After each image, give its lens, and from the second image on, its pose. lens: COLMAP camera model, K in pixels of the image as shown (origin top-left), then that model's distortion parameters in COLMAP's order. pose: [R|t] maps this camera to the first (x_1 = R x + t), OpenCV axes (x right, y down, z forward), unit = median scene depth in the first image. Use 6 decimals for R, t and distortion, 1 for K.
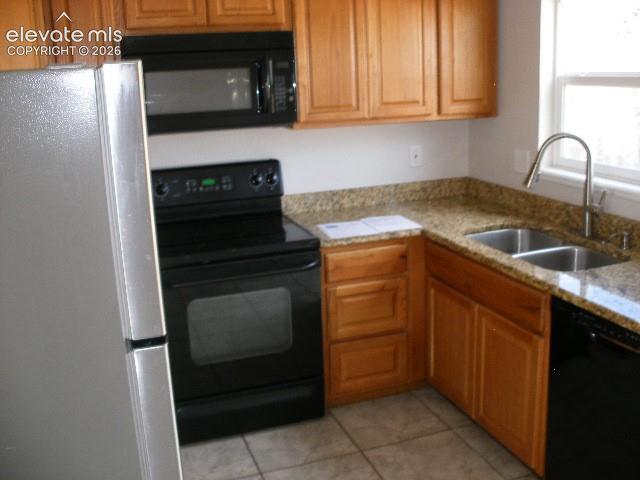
lens RADIAL K [[676.2, 0, 319.4], [0, 676.2, 235.9], [0, 0, 1]] dist [-0.214798, 0.221279]
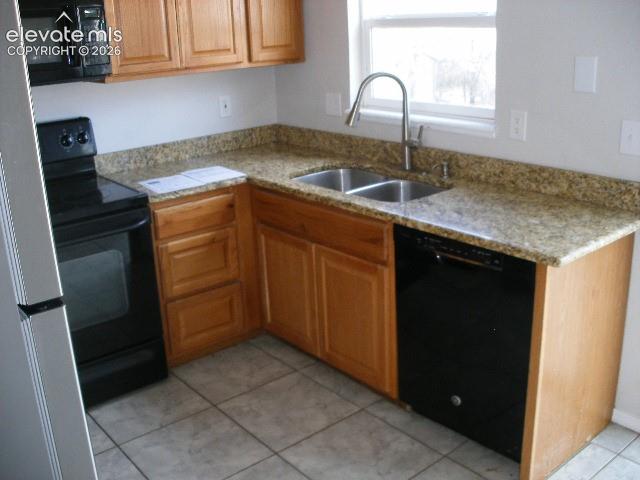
lens RADIAL K [[676.2, 0, 319.4], [0, 676.2, 235.9], [0, 0, 1]] dist [-0.214798, 0.221279]
pose [[0.939510, -0.105764, 0.325784, -0.080644], [0.087049, 0.993632, 0.071541, 0.015161], [-0.331276, -0.038854, 0.942734, 0.021931]]
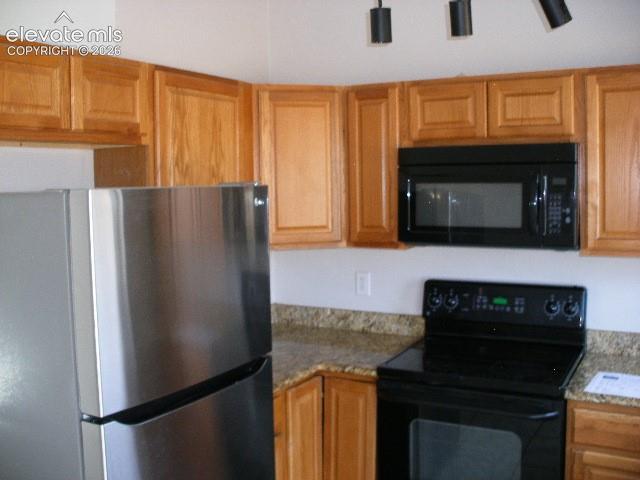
lens RADIAL K [[676.2, 0, 319.4], [0, 676.2, 235.9], [0, 0, 1]] dist [-0.214798, 0.221279]
pose [[0.659728, 0.083986, -0.746797, 0.372171], [-0.186325, 0.980988, -0.054279, -0.076268], [0.728040, 0.174956, 0.662834, 0.197881]]
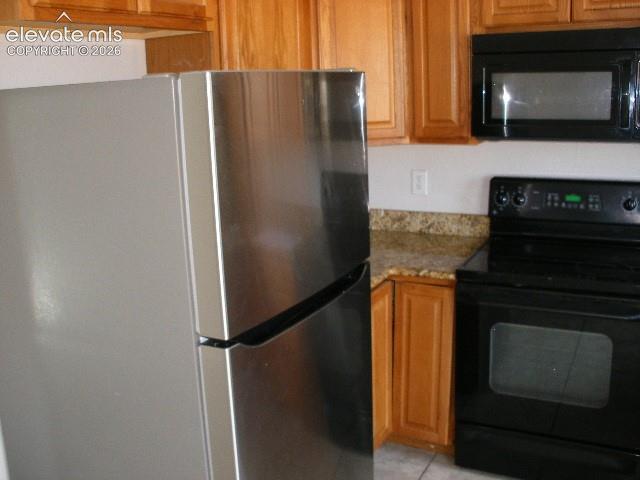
lens RADIAL K [[676.2, 0, 319.4], [0, 676.2, 235.9], [0, 0, 1]] dist [-0.214798, 0.221279]
pose [[0.683132, 0.169902, -0.710257, 0.246266], [-0.161262, 0.983648, 0.080197, -0.049636], [0.712268, 0.059752, 0.699360, 0.161424]]
